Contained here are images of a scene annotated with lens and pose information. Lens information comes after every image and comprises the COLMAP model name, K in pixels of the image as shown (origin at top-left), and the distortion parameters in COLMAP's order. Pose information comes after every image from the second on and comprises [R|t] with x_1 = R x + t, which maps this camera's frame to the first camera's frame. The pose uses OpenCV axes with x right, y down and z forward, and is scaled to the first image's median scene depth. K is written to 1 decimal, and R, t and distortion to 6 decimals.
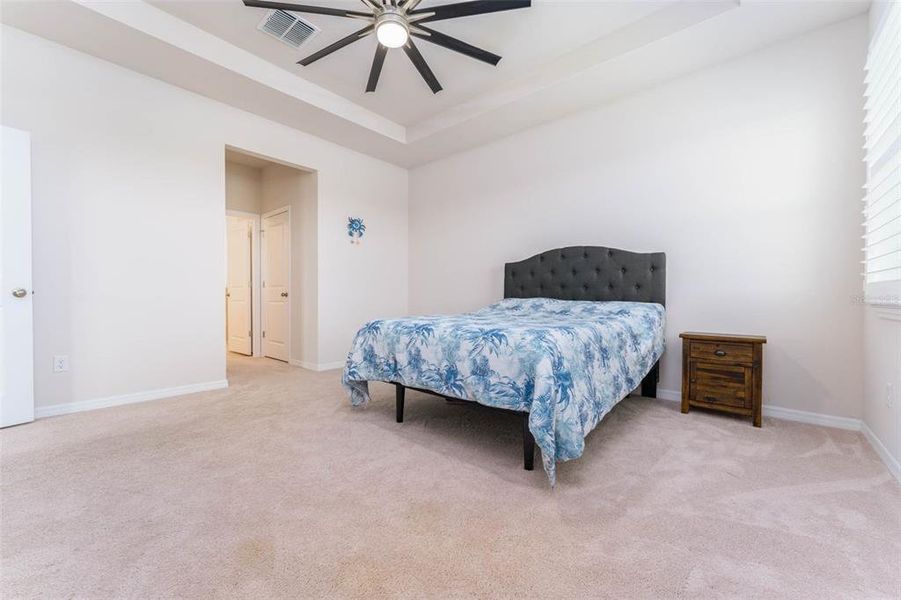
lens RADIAL K [[358.5, 0, 448.3], [0, 358.5, 301.7], [0, 0, 1]] dist [-0.000536, 0.000142]
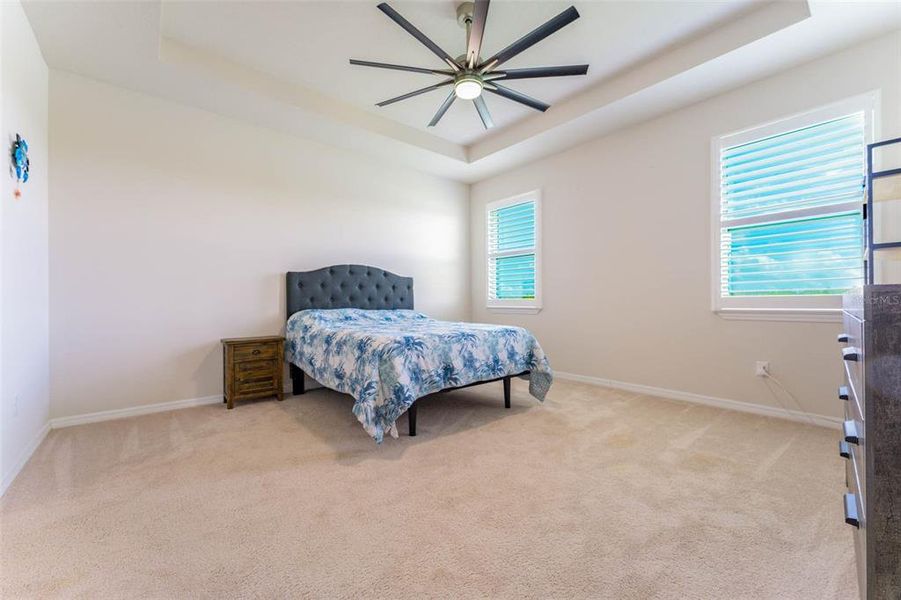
lens RADIAL K [[358.5, 0, 448.3], [0, 358.5, 301.7], [0, 0, 1]] dist [-0.000536, 0.000142]
pose [[0.157685, -0.006541, 0.987468, -1.237416], [0.025322, 0.999676, 0.002579, -0.043825], [-0.987165, 0.024598, 0.157799, 0.822534]]
